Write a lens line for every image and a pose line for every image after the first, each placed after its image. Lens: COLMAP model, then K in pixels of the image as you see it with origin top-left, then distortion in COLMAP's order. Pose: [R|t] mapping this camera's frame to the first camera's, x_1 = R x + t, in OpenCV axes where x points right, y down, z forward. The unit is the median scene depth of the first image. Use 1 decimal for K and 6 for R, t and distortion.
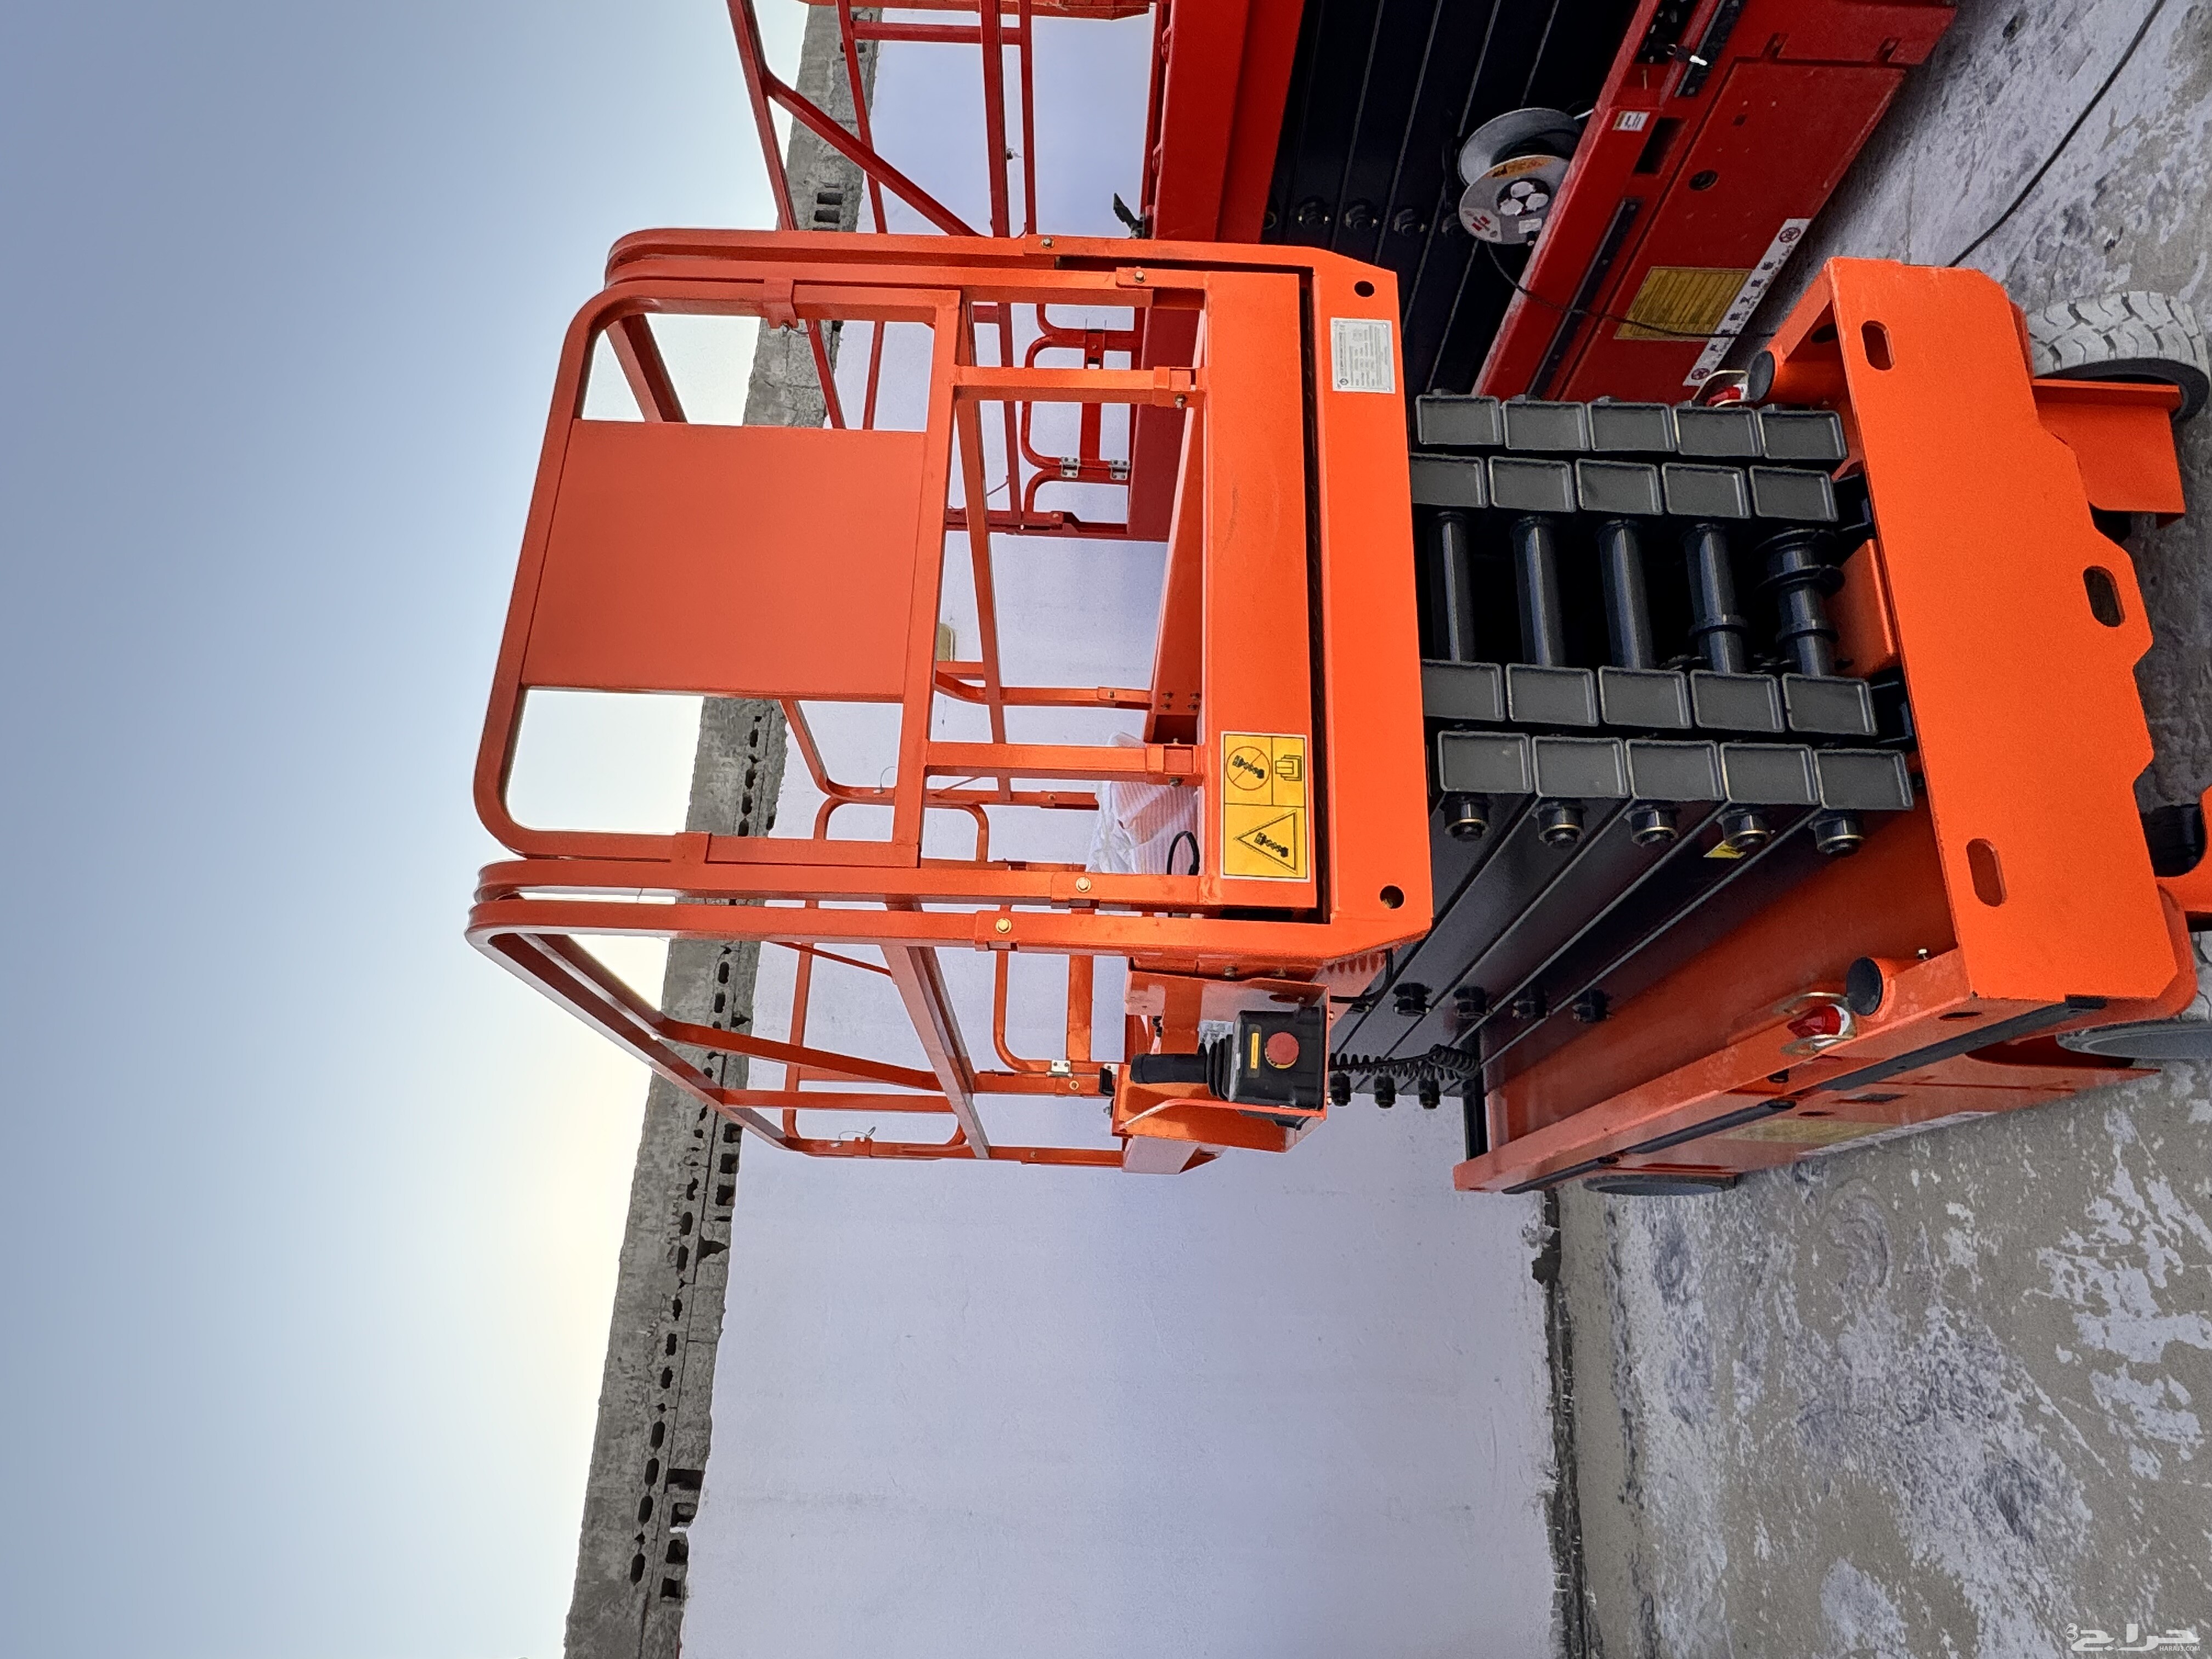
lens RADIAL K [[1342.1, 0, 1106.5], [0, 1342.1, 831.7], [0, 0, 1]] dist [-0.000028, -0.001453]
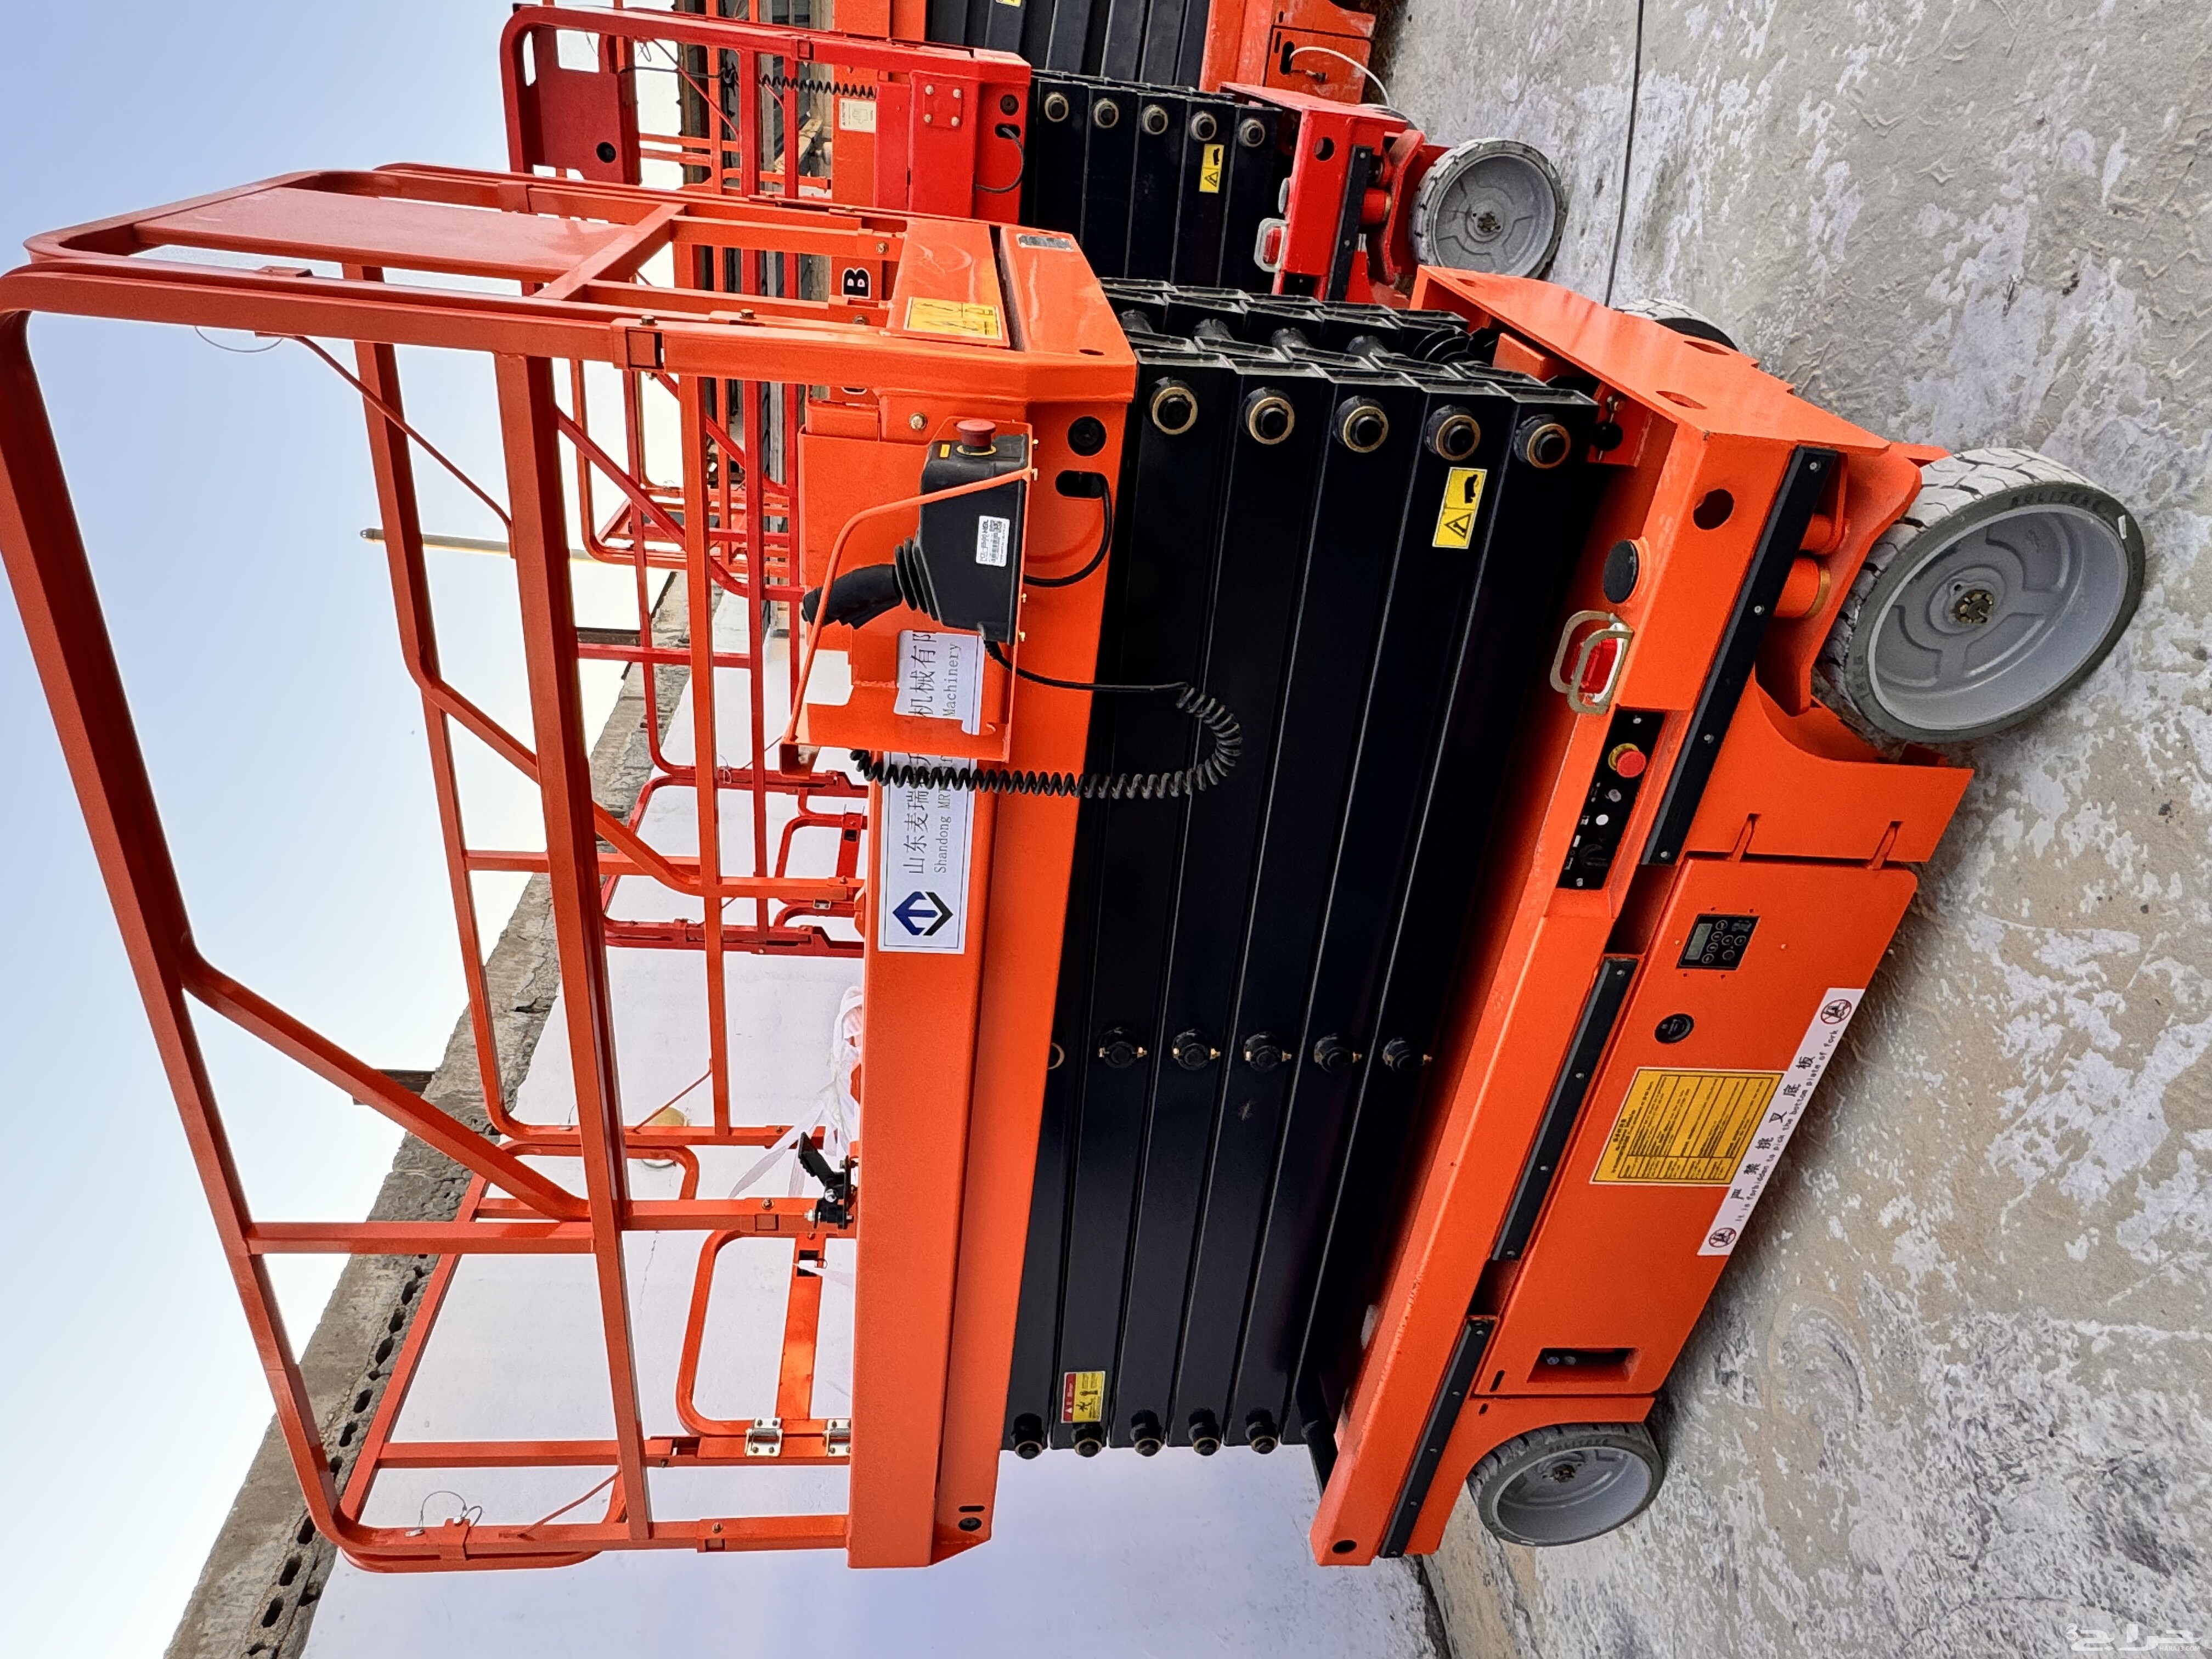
lens RADIAL K [[1342.1, 0, 1106.5], [0, 1342.1, 831.7], [0, 0, 1]] dist [-0.000028, -0.001453]
pose [[0.988511, 0.004554, 0.151080, 0.054730], [0.089221, 0.789248, -0.607558, 0.559583], [-0.122007, 0.614058, 0.779774, 0.306484]]
